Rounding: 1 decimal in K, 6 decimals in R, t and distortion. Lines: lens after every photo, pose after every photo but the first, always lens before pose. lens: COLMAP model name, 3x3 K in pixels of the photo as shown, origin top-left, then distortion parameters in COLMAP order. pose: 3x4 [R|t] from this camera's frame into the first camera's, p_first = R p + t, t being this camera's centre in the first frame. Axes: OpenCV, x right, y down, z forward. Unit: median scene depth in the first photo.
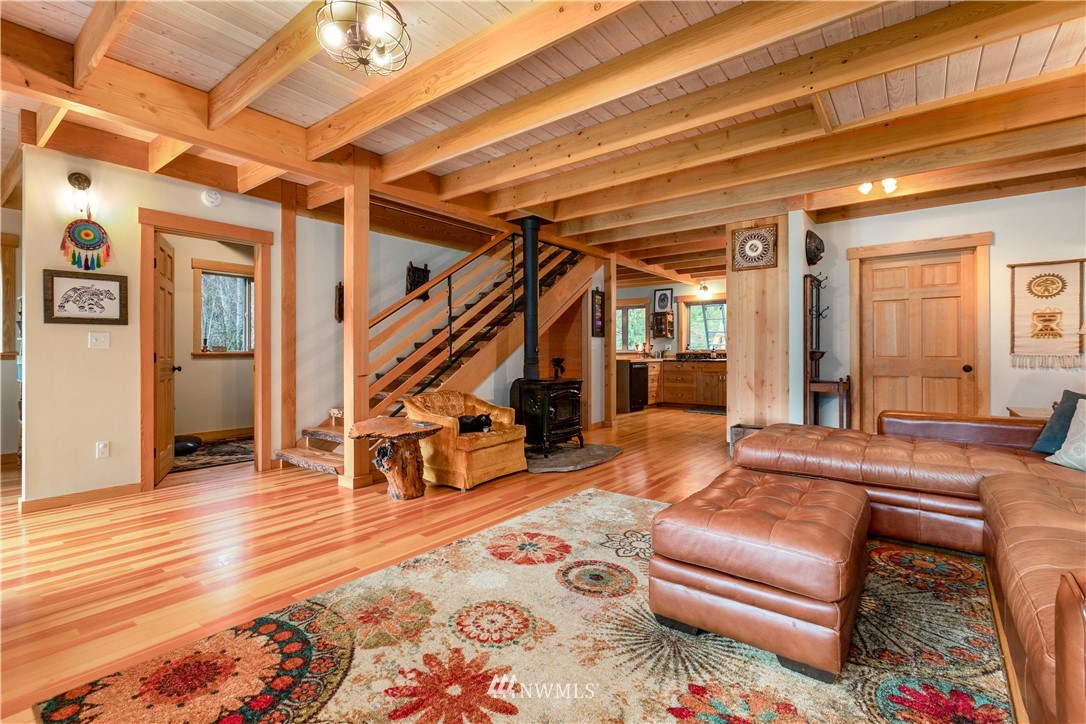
lens RADIAL K [[491.1, 0, 544.4], [0, 491.1, 352.8], [0, 0, 1]] dist [0.001012, -0.000290]
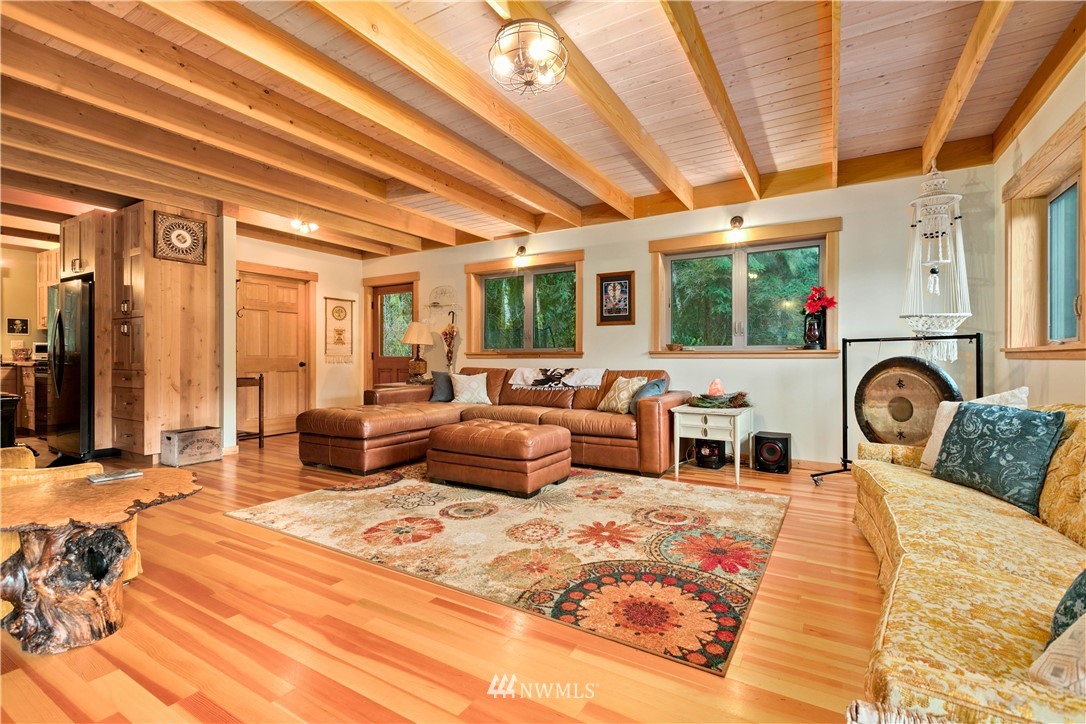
lens RADIAL K [[491.1, 0, 541.5], [0, 491.1, 360.3], [0, 0, 1]] dist [0.001012, -0.000290]
pose [[-0.114912, -0.003688, 0.993369, -1.199062], [0.000303, 0.999993, 0.003747, 0.027891], [-0.993376, 0.000731, -0.114910, 0.889479]]
